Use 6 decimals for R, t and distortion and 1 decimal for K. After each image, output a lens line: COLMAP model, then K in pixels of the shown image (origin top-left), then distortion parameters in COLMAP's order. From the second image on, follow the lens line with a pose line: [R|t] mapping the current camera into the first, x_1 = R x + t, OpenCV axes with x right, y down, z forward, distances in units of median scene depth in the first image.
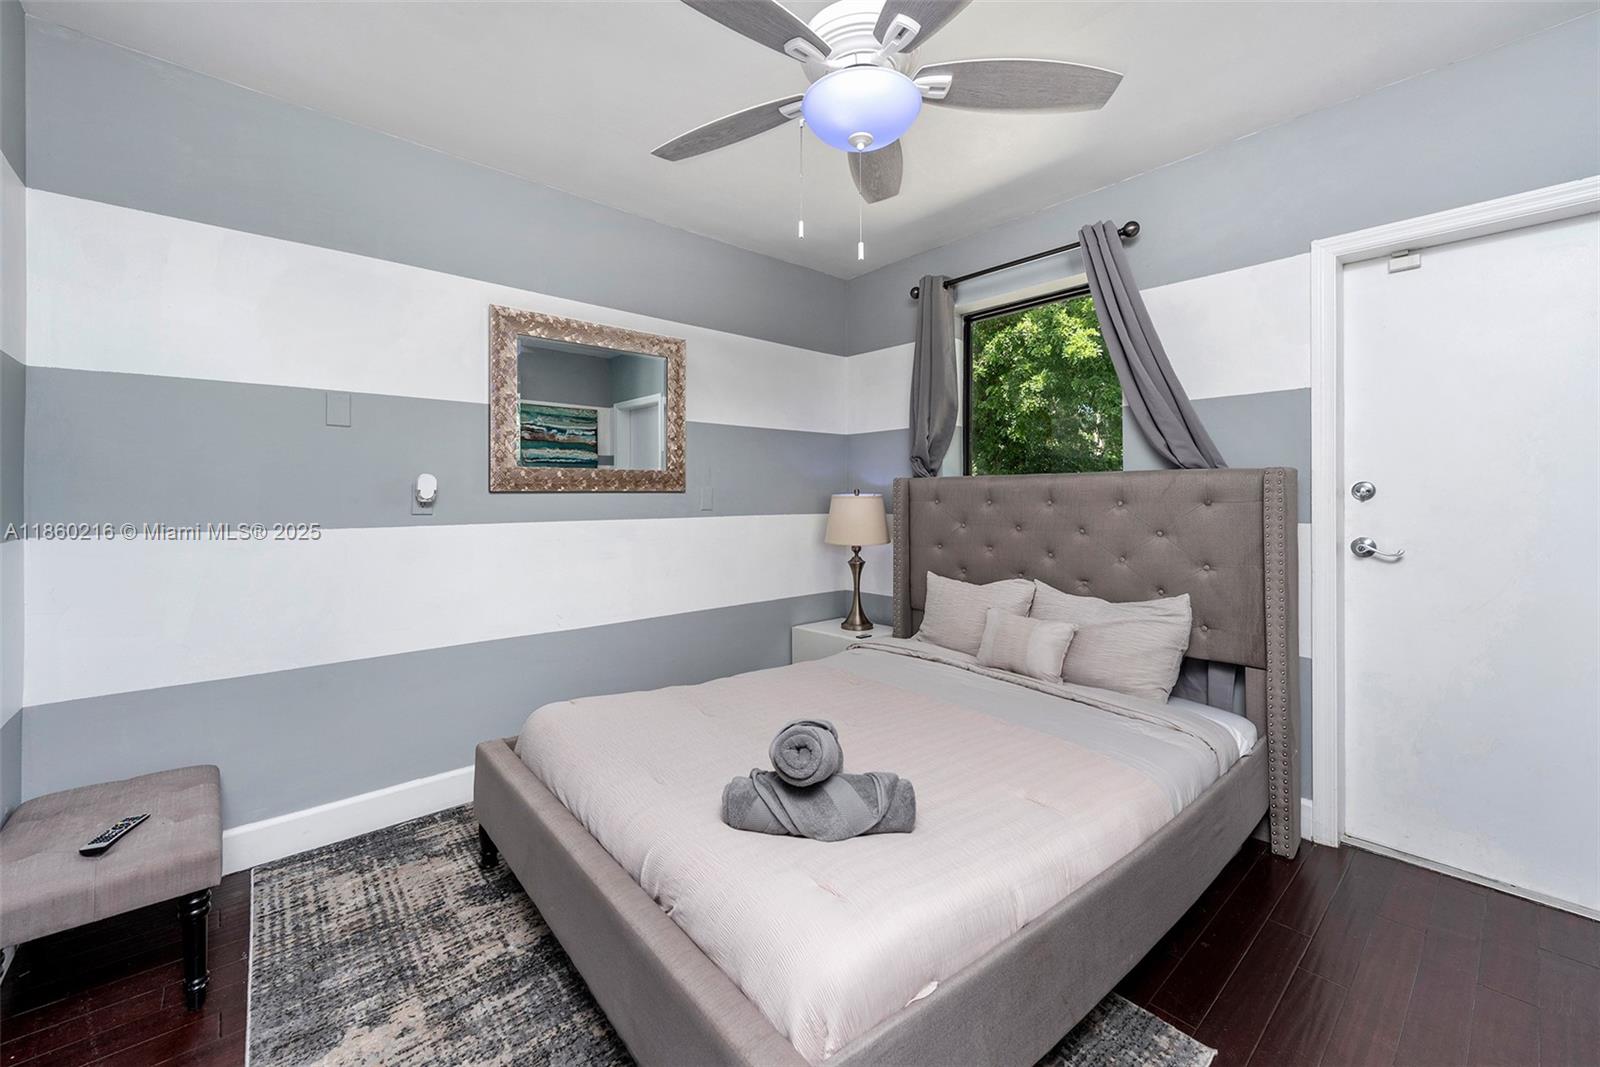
lens RADIAL K [[638.1, 0, 793.2], [0, 638.1, 500.4], [0, 0, 1]] dist [-0.001319, -0.000147]
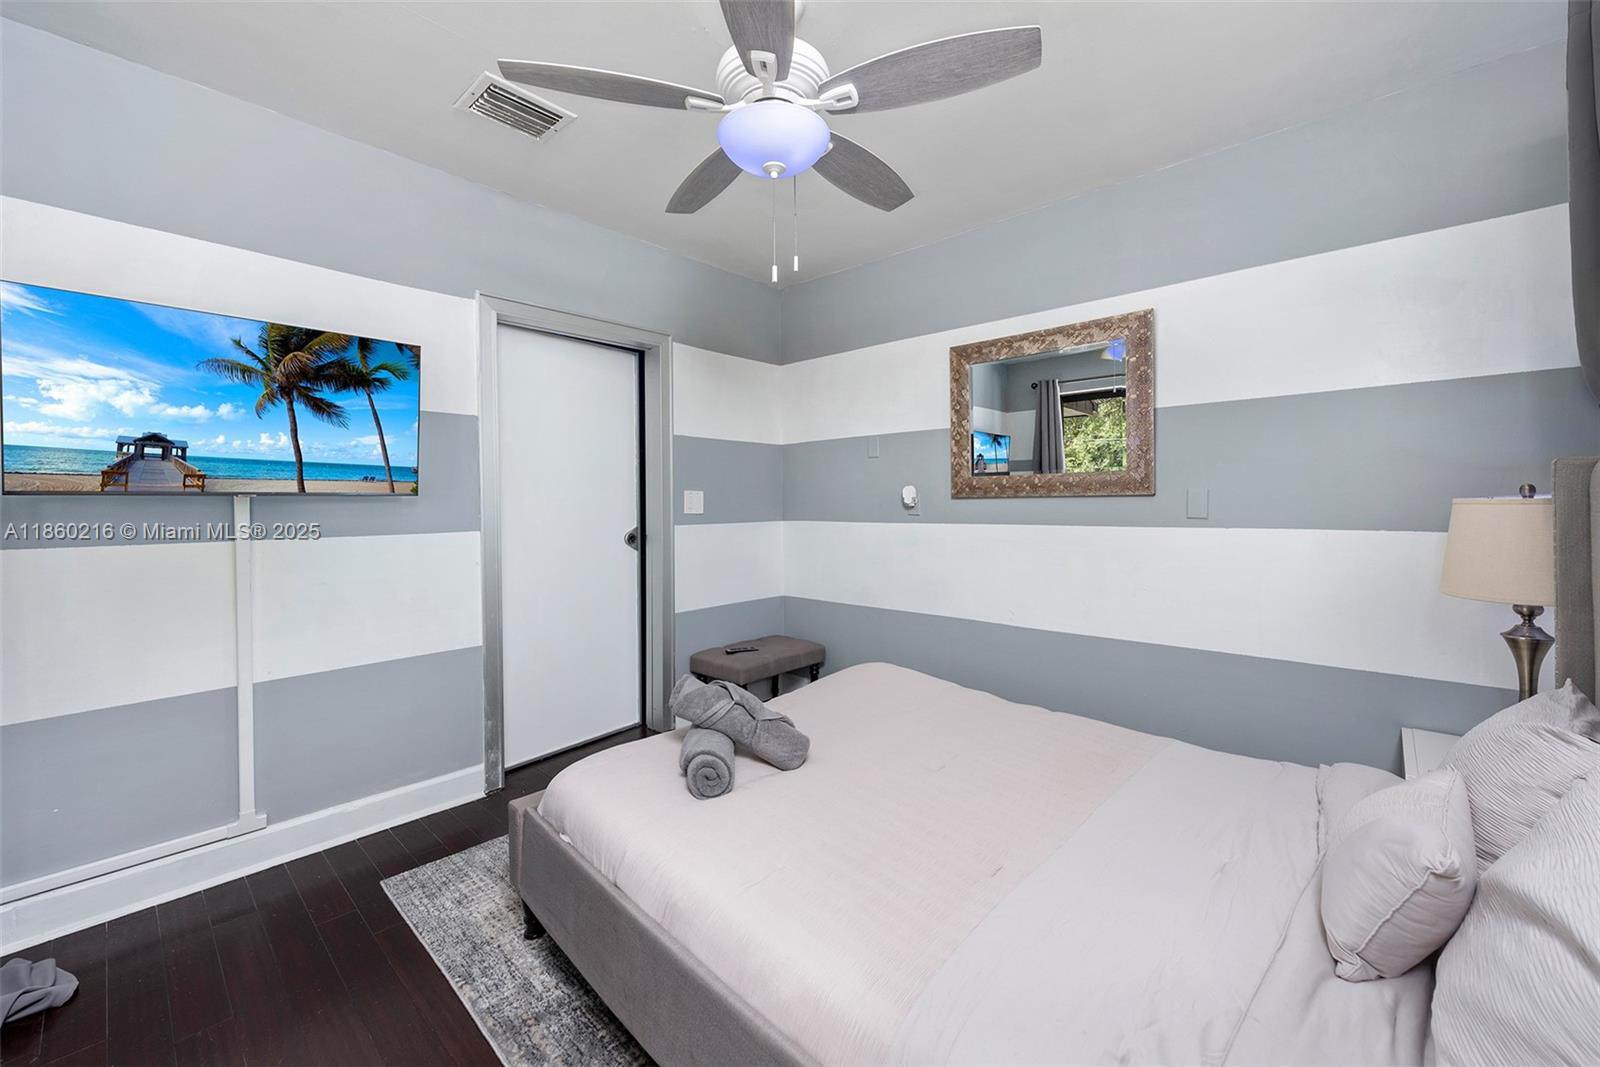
lens RADIAL K [[638.1, 0, 793.2], [0, 638.1, 500.4], [0, 0, 1]] dist [-0.001319, -0.000147]
pose [[0.125102, -0.002702, -0.992140, 0.675318], [-0.005694, 0.999978, -0.003442, -0.002844], [0.992128, 0.006080, 0.125084, 0.519468]]
